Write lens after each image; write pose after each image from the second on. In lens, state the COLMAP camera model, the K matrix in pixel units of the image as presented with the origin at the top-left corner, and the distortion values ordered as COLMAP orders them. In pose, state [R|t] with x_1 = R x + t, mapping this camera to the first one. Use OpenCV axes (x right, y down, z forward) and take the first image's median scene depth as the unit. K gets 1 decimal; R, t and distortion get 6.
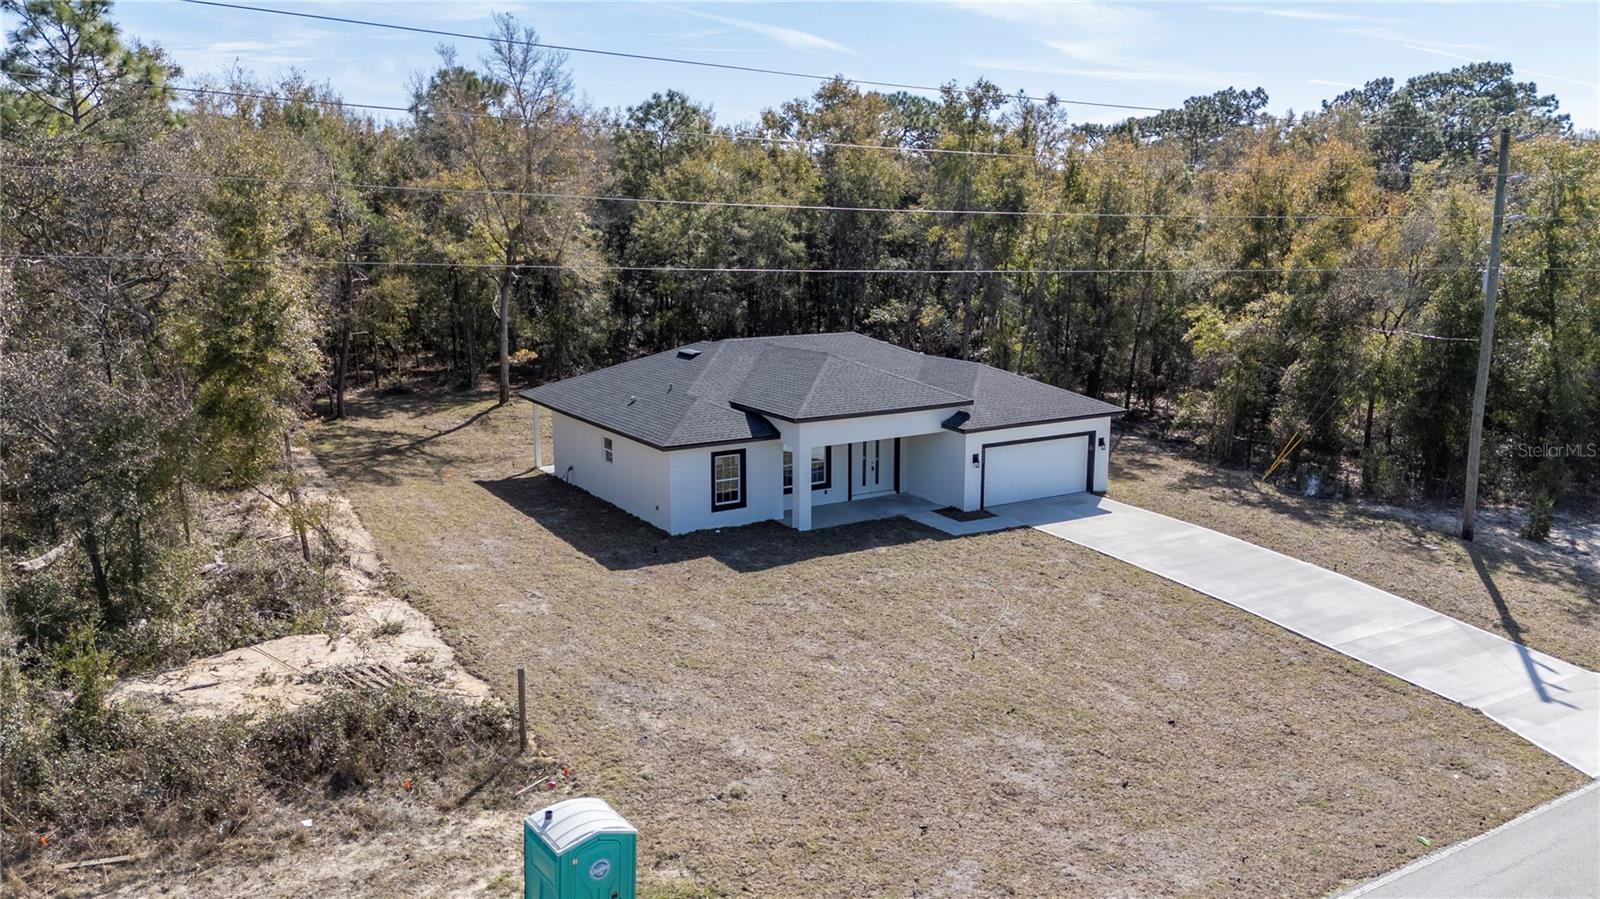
lens RADIAL K [[1178.8, 0, 802.0], [0, 1178.8, 464.8], [0, 0, 1]] dist [0.047219, -0.015898]
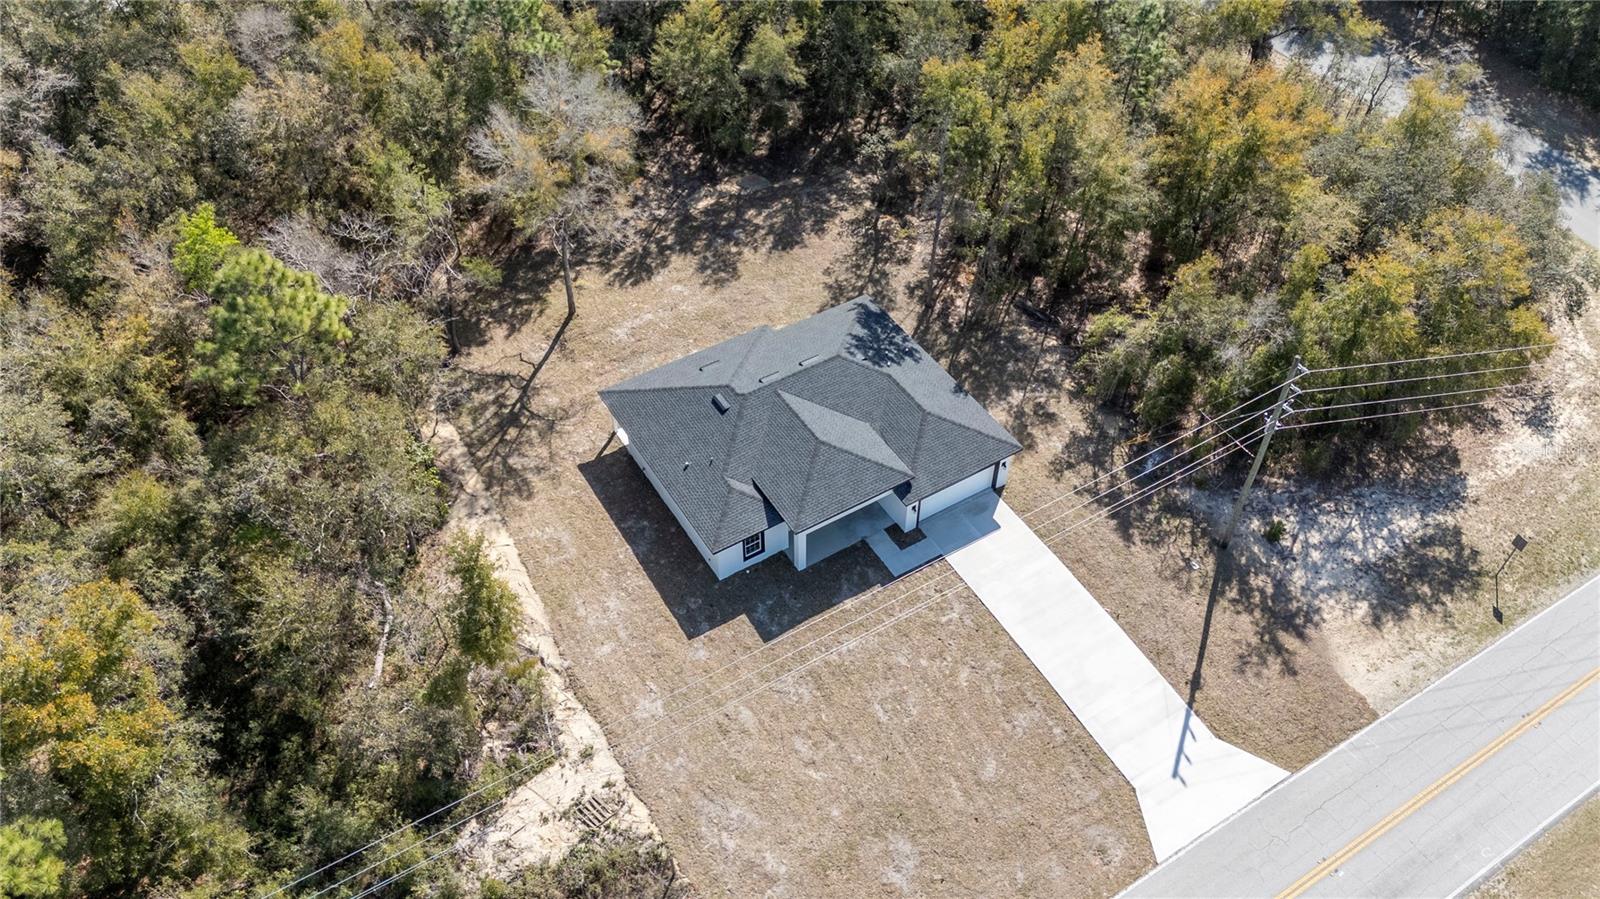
lens RADIAL K [[1178.8, 0, 801.7], [0, 1178.8, 442.0], [0, 0, 1]] dist [0.047219, -0.015898]
pose [[0.999988, 0.004655, -0.001475, 0.004106], [-0.002959, 0.817886, 0.575373, -1.270781], [0.003885, -0.575362, 0.817890, -0.267963]]
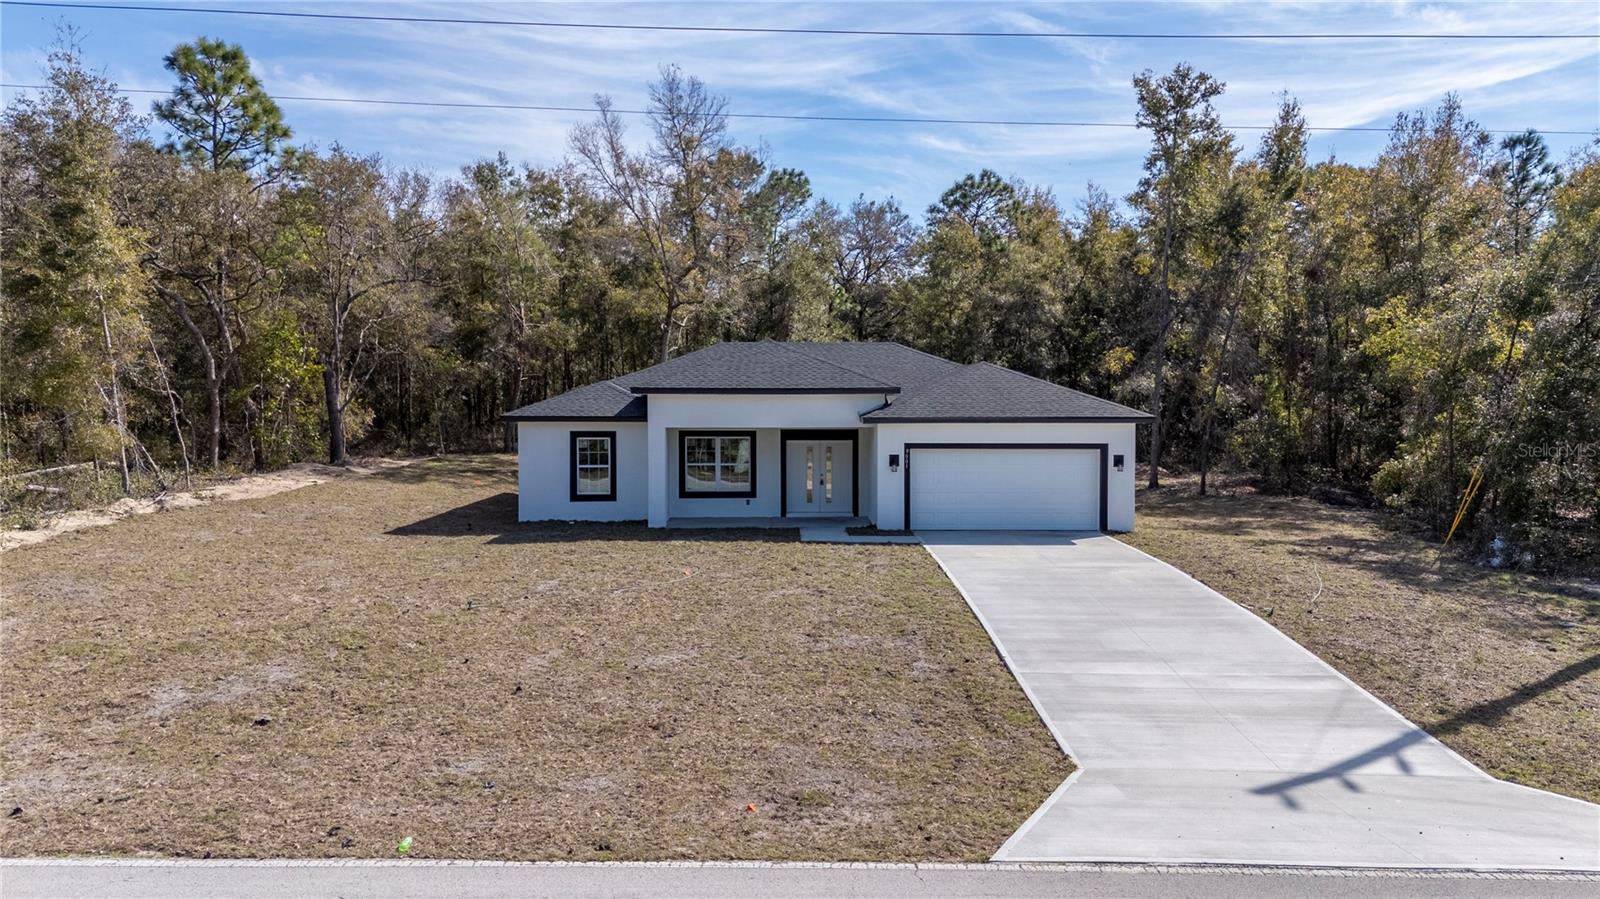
lens RADIAL K [[1178.8, 0, 800.3], [0, 1178.8, 435.0], [0, 0, 1]] dist [0.047219, -0.015898]
pose [[0.859120, 0.011133, -0.511652, 0.649666], [-0.101990, 0.983434, -0.149854, 0.132892], [0.501508, 0.180926, 0.846023, 0.420976]]
